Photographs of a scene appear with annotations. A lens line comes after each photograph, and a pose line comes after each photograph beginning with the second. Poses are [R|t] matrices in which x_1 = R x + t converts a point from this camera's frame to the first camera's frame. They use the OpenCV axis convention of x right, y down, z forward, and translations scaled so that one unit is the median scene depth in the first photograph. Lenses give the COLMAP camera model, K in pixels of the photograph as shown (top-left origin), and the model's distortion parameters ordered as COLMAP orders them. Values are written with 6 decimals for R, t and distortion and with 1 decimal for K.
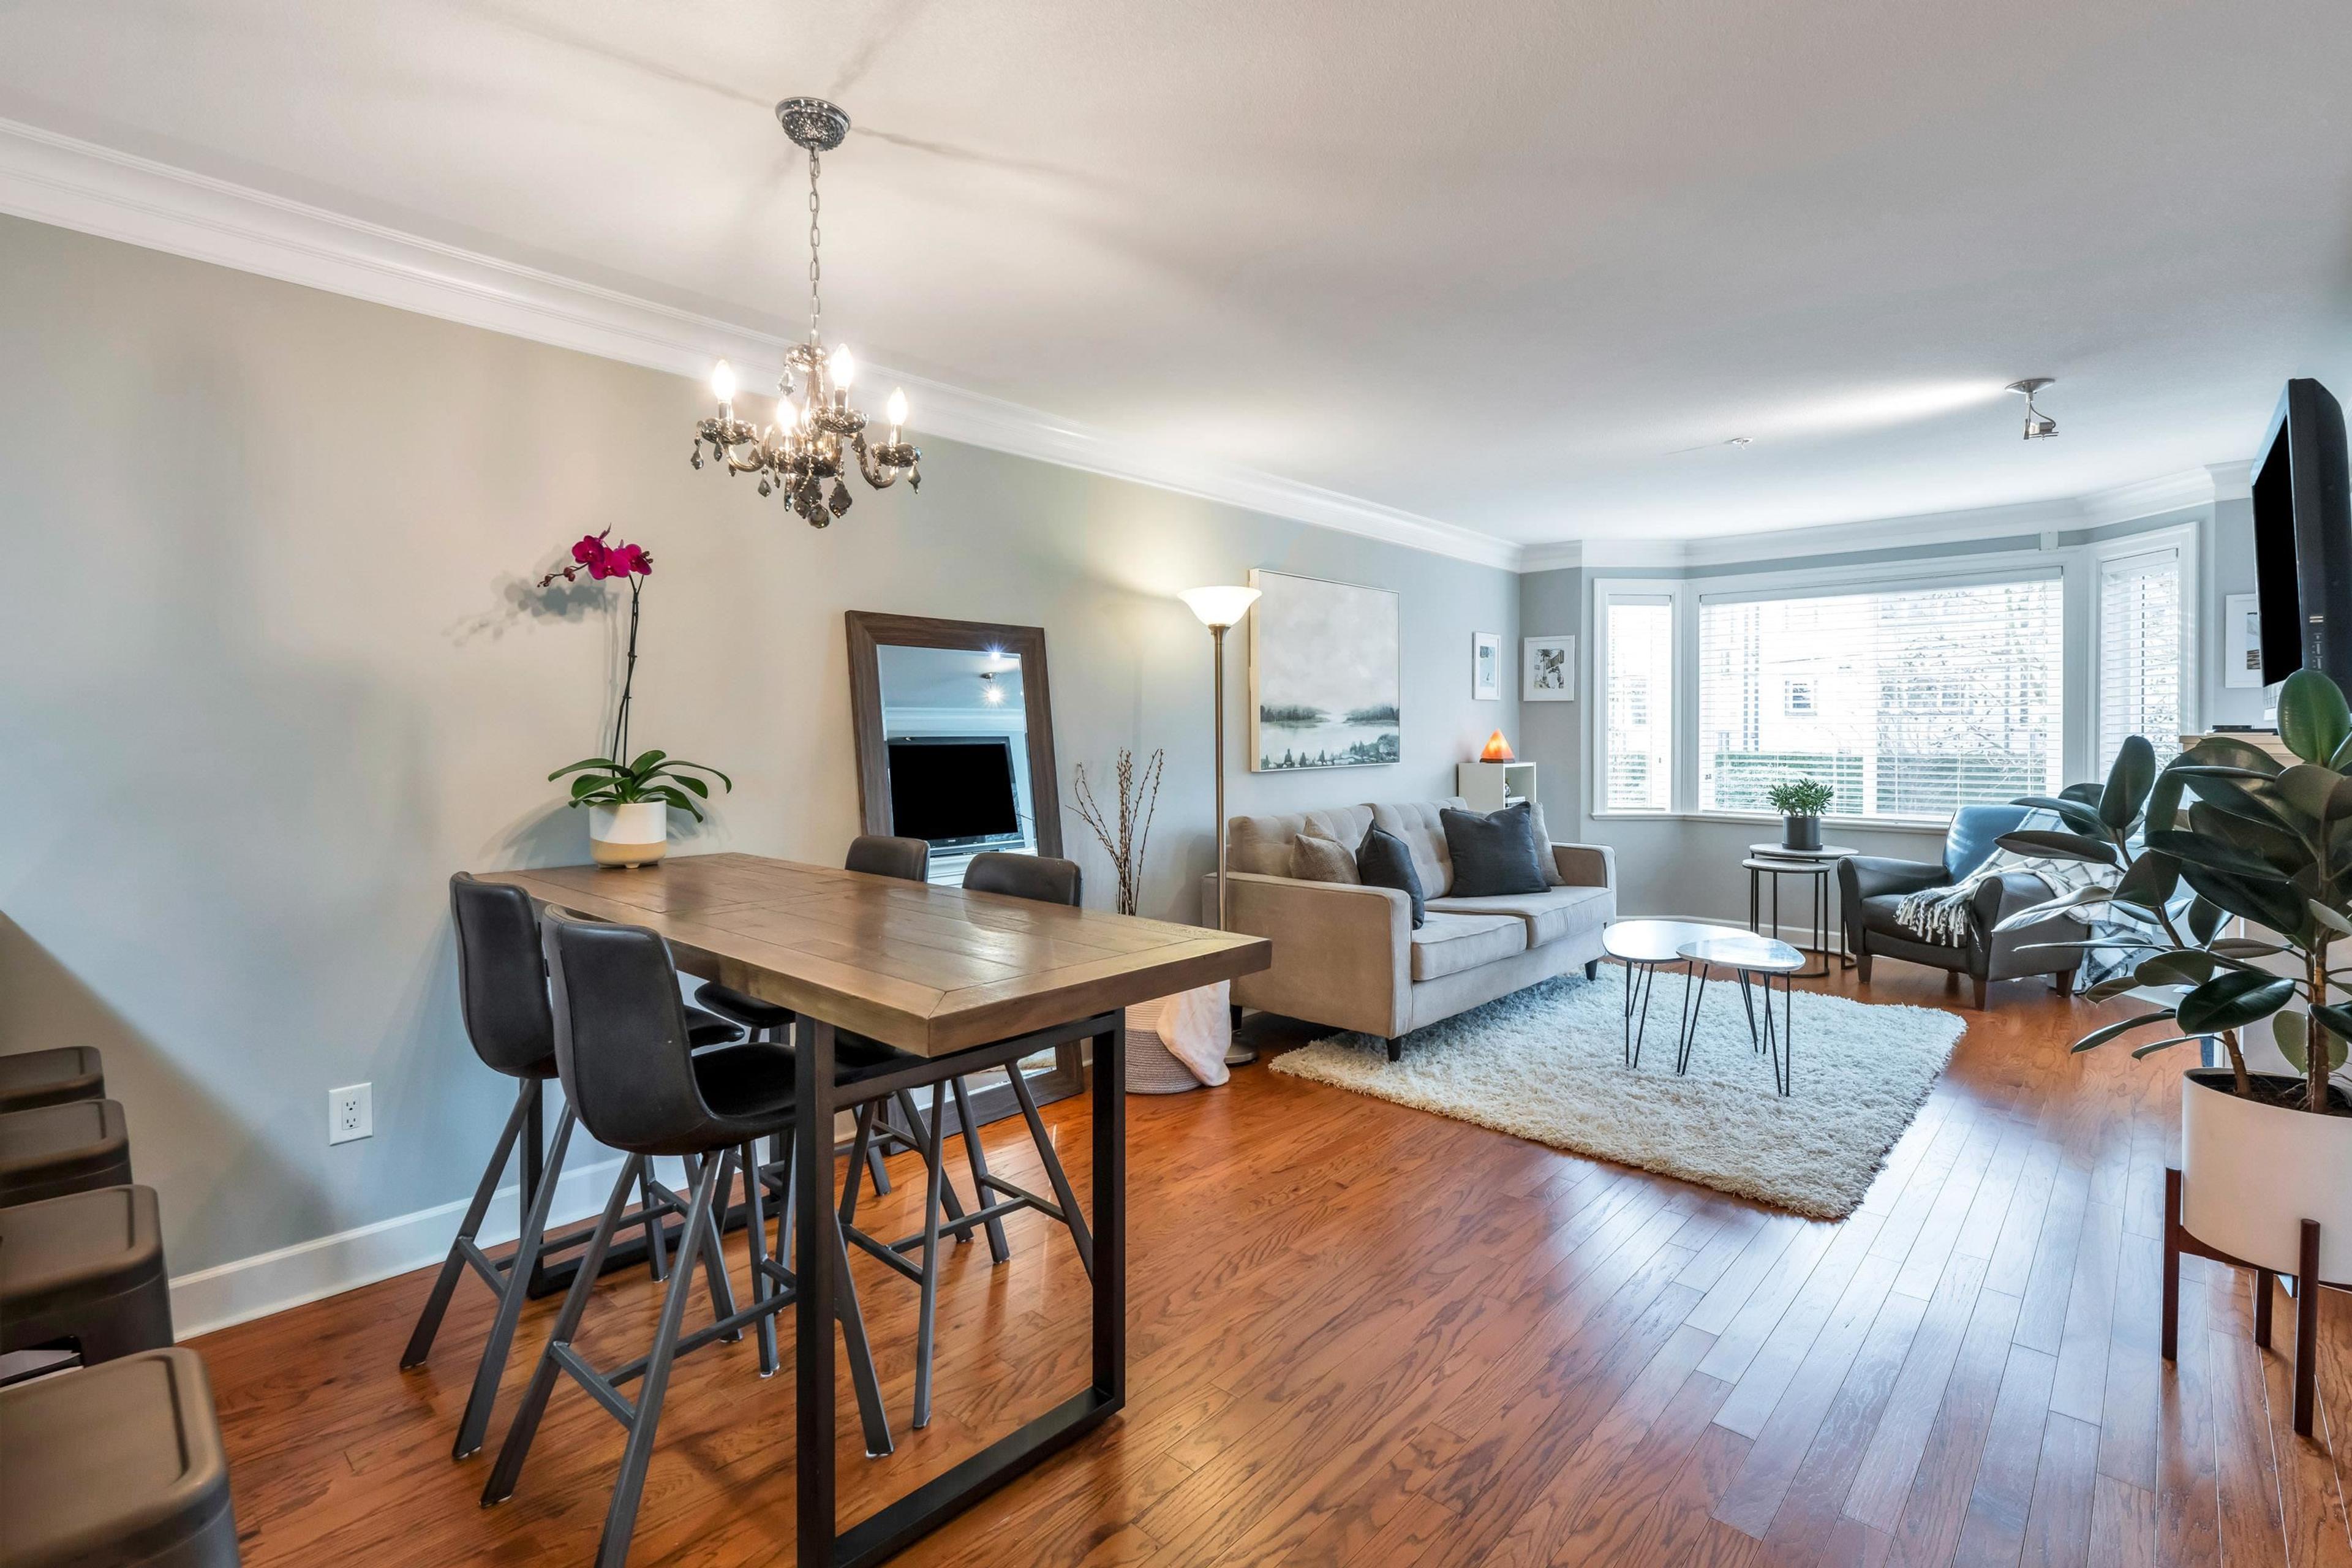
lens RADIAL K [[1093.1, 0, 1190.4], [0, 1093.1, 741.8], [0, 0, 1]] dist [0.000043, -0.001225]
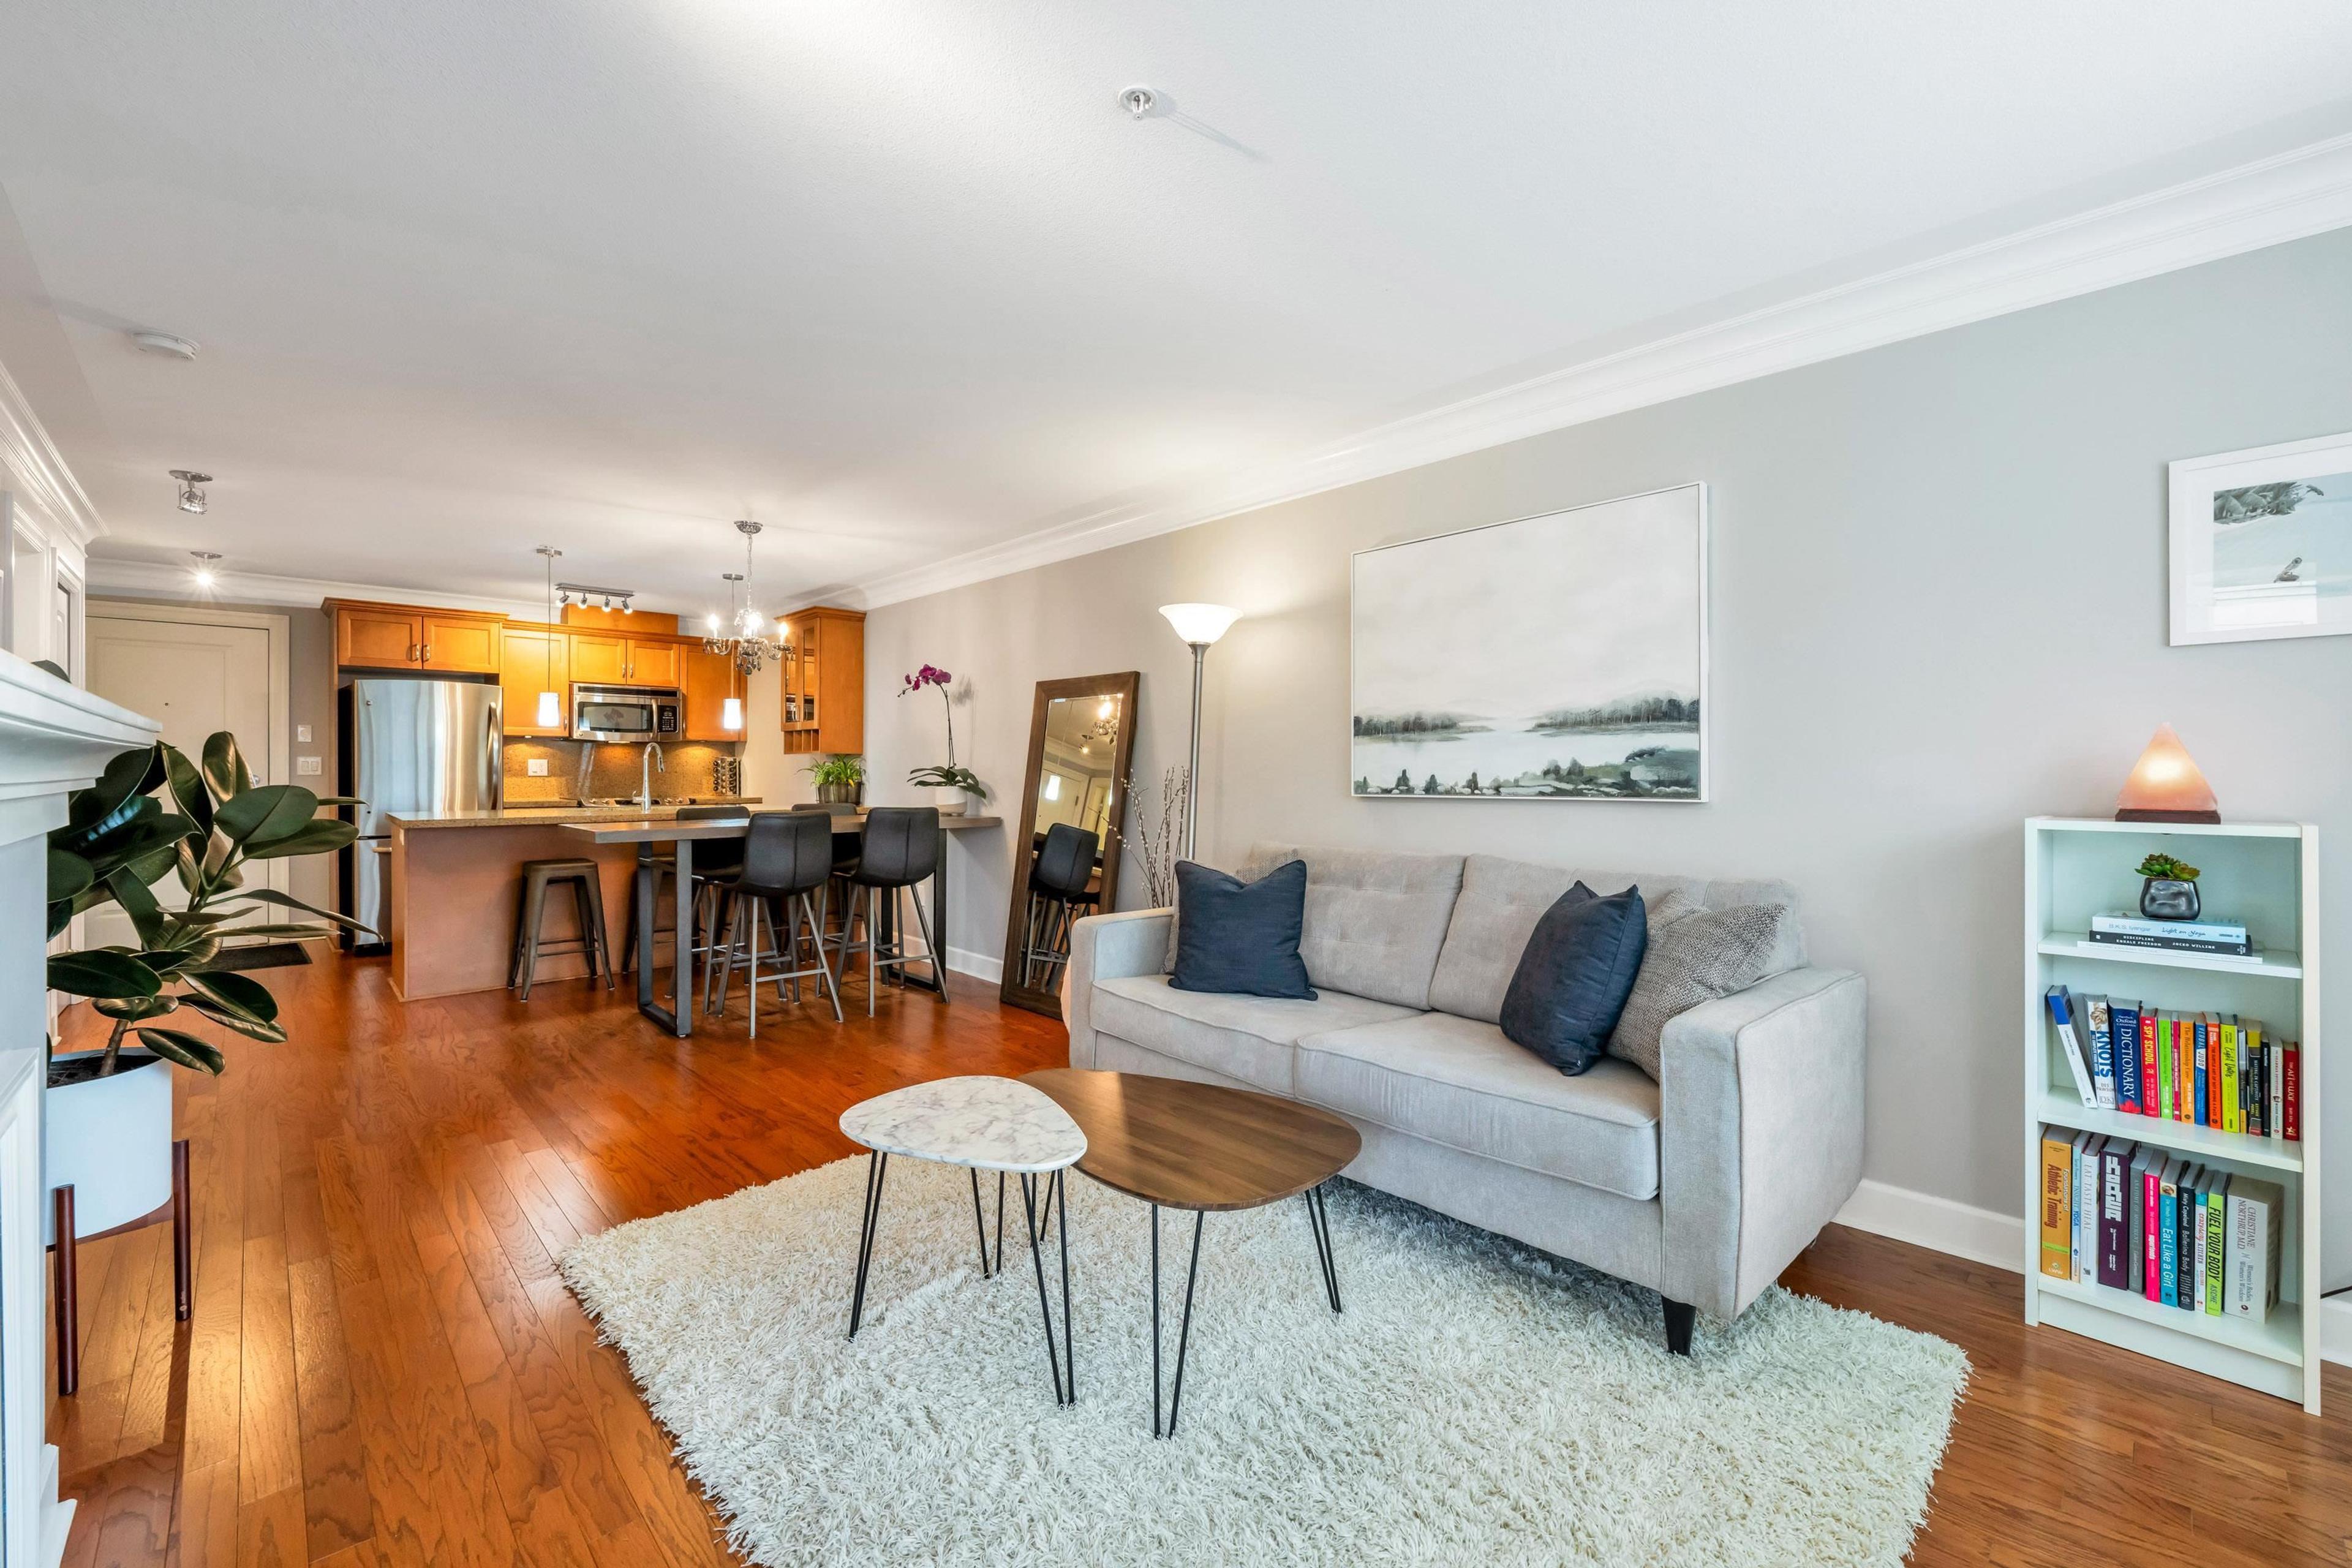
lens RADIAL K [[952.1, 0, 1184.8], [0, 952.1, 777.7], [0, 0, 1]] dist [0.001708, -0.001433]
pose [[-0.066687, 0.006779, -0.997751, 0.808135], [-0.013600, 0.999878, 0.007702, 0.009690], [0.997681, 0.014083, -0.066586, 0.938355]]
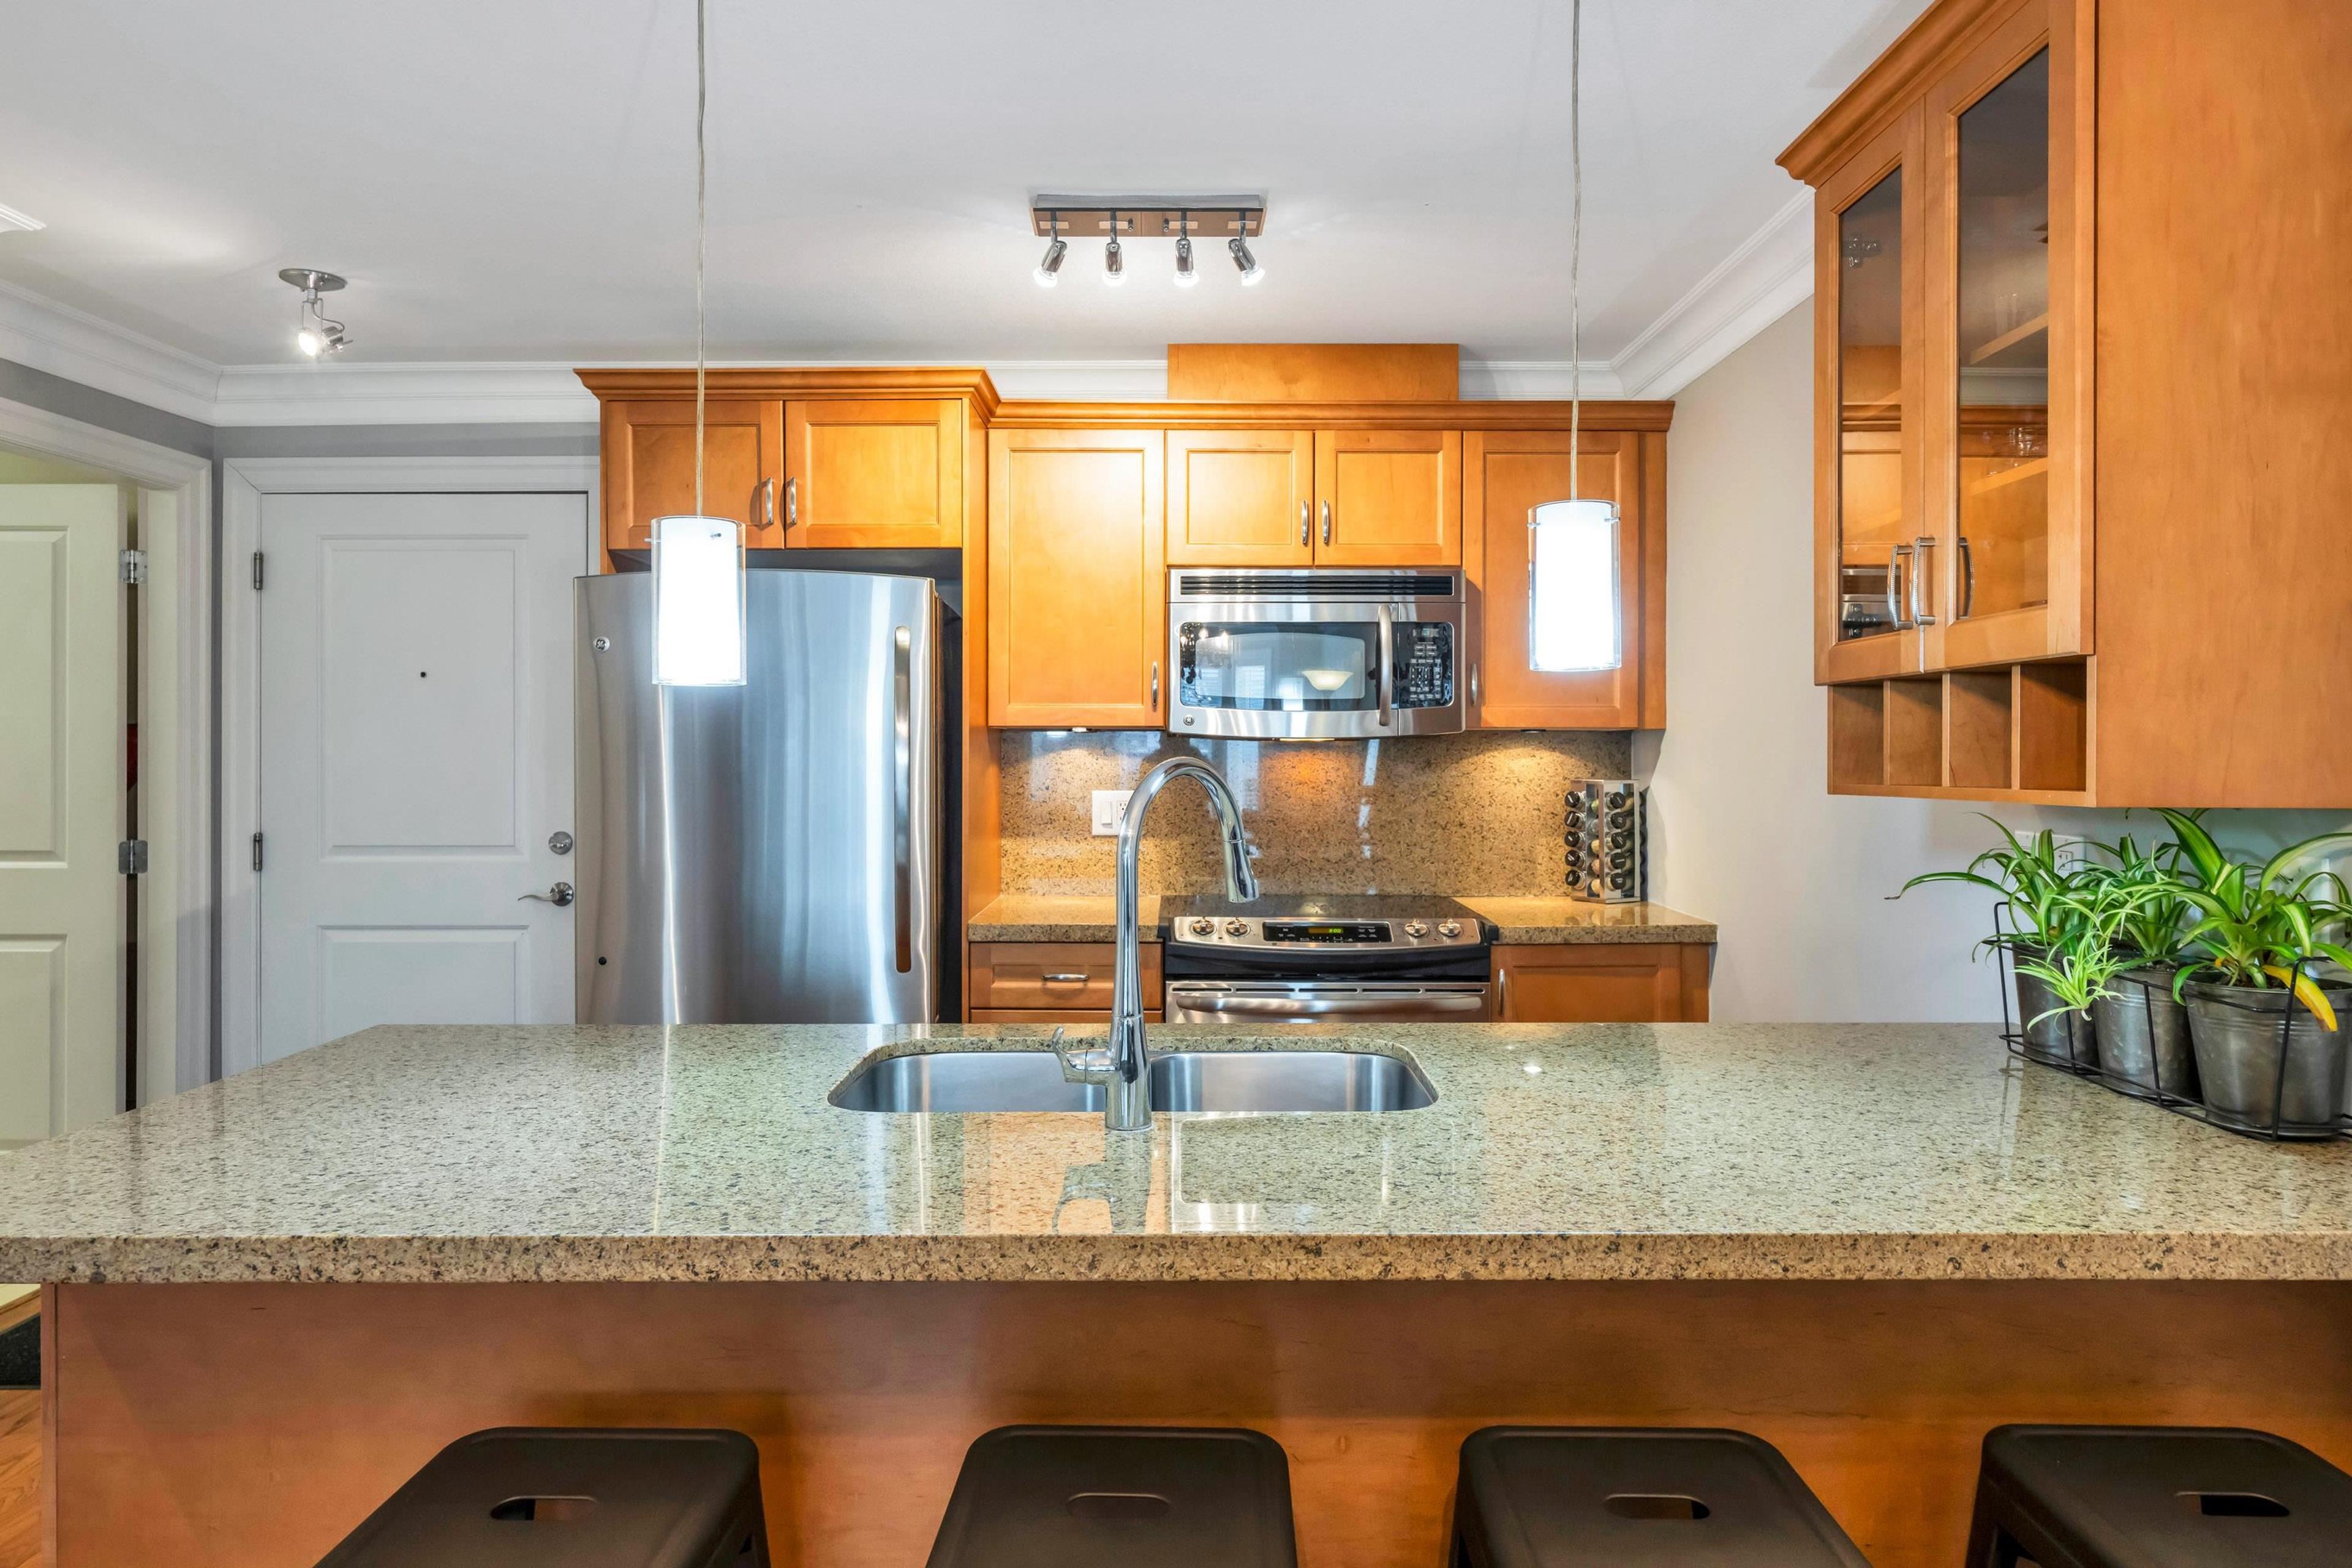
lens RADIAL K [[1396.0, 0, 1171.5], [0, 1396.0, 763.2], [0, 0, 1]] dist [-0.006487, 0.002730]
pose [[-0.747959, 0.001160, -0.663744, -0.116730], [-0.007461, 0.999921, 0.010155, -0.018204], [0.663703, 0.012547, -0.747891, 0.441799]]
